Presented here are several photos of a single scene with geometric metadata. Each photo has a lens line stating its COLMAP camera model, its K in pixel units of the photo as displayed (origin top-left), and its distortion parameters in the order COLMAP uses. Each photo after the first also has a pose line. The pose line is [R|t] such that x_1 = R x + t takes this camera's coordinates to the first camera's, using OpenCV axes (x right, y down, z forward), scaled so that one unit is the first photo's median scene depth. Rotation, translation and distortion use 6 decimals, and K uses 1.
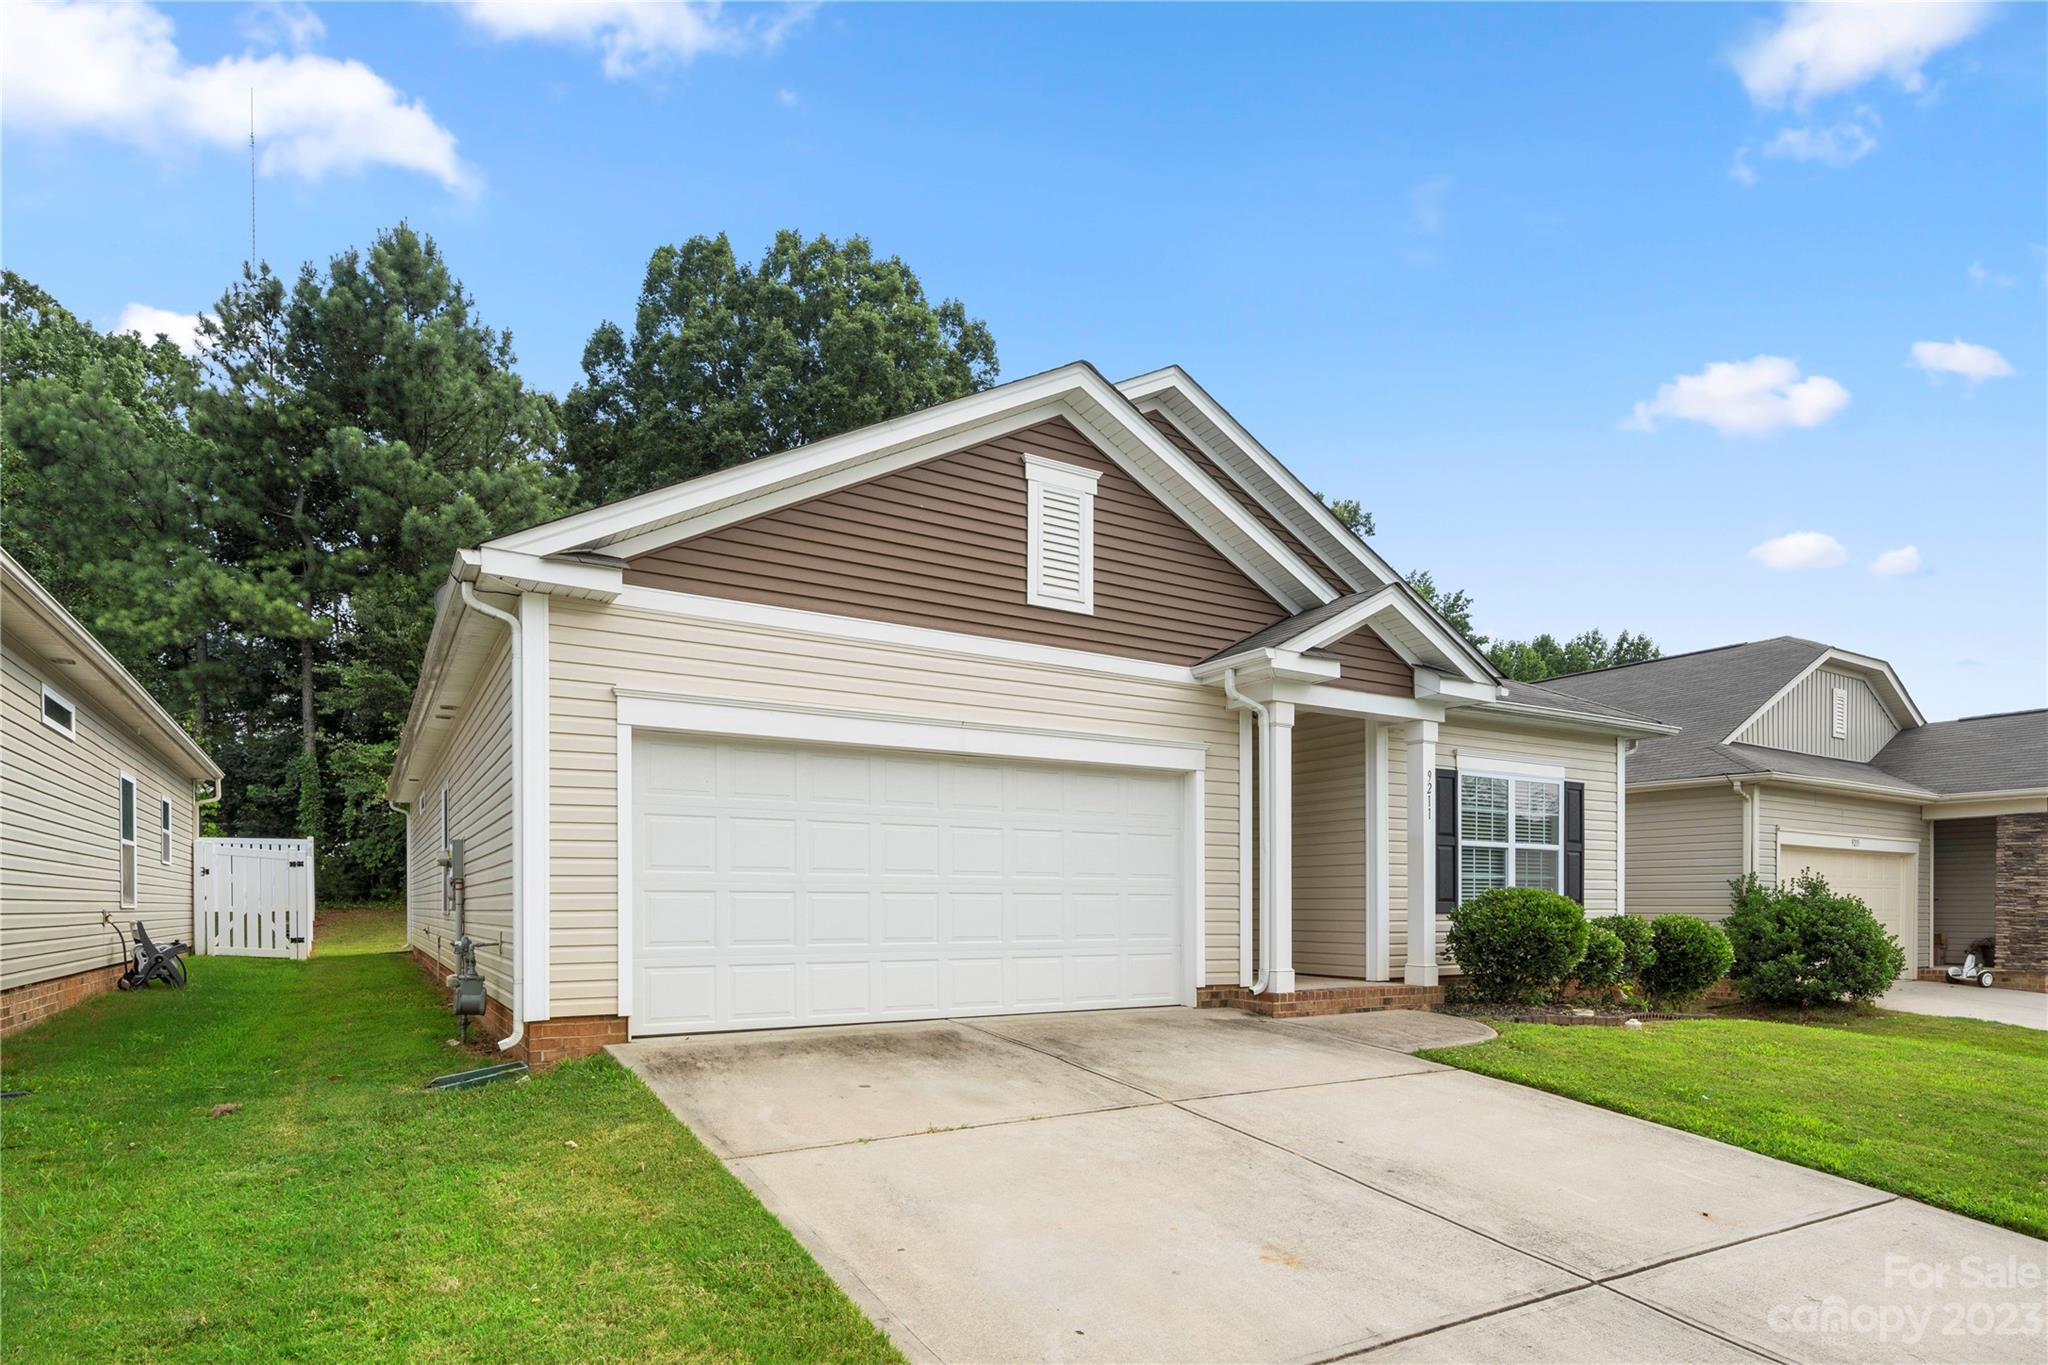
lens RADIAL K [[1097.7, 0, 1019.8], [0, 1097.7, 922.1], [0, 0, 1]] dist [-0.001018, -0.000658]
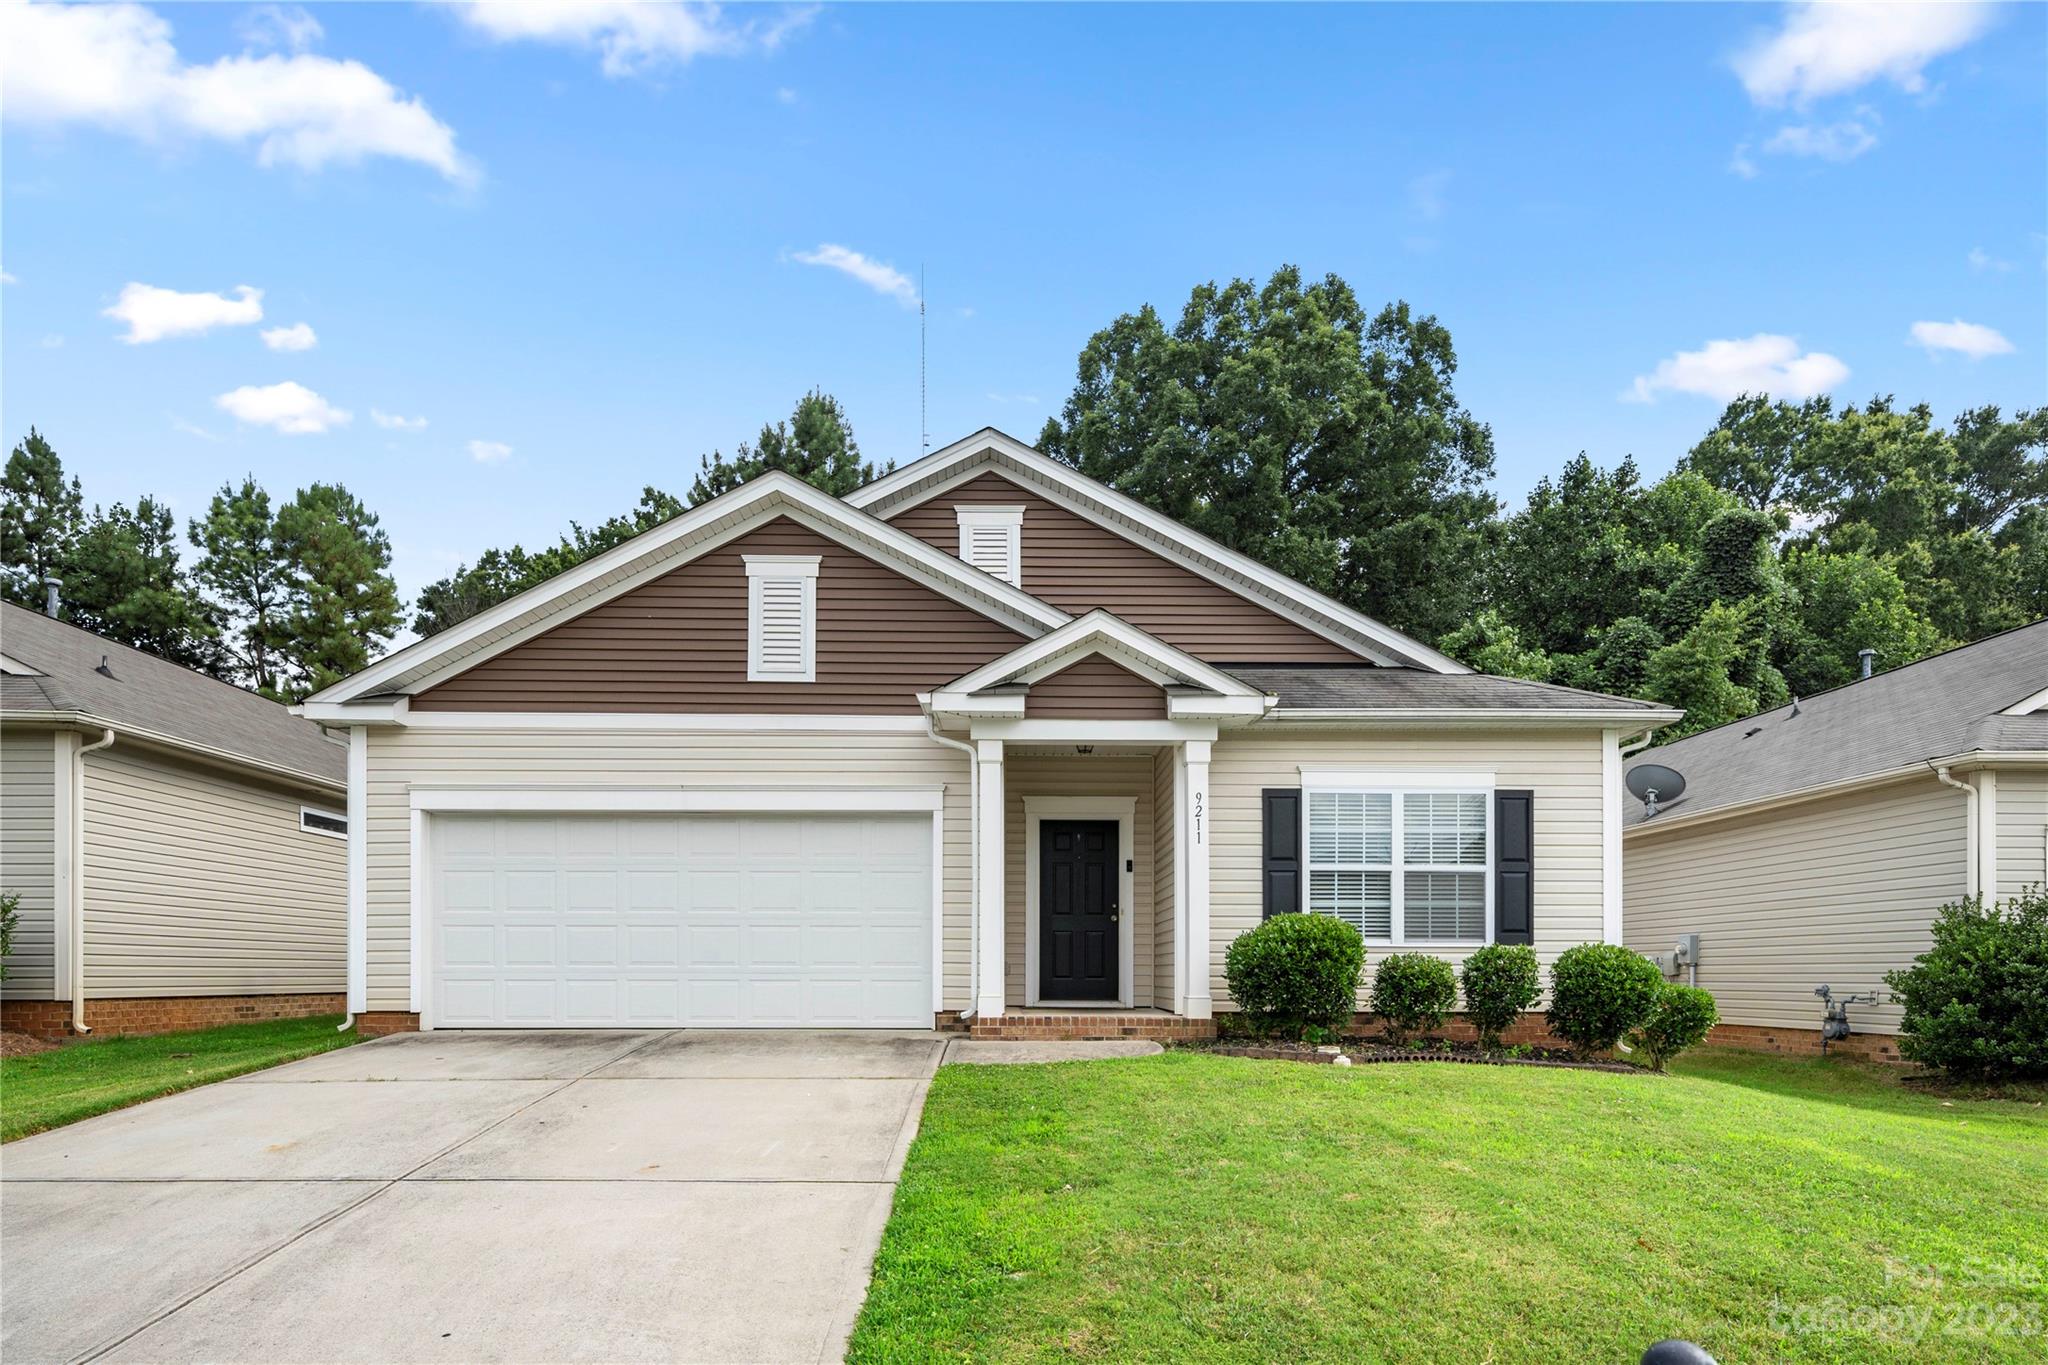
lens RADIAL K [[1160.4, 0, 1018.4], [0, 1160.4, 984.8], [0, 0, 1]] dist [-0.000756, 0.000444]
pose [[0.868846, 0.005298, -0.495054, 0.740978], [-0.008093, 0.999961, -0.003501, 0.033609], [0.495016, 0.007049, 0.868855, 0.049100]]
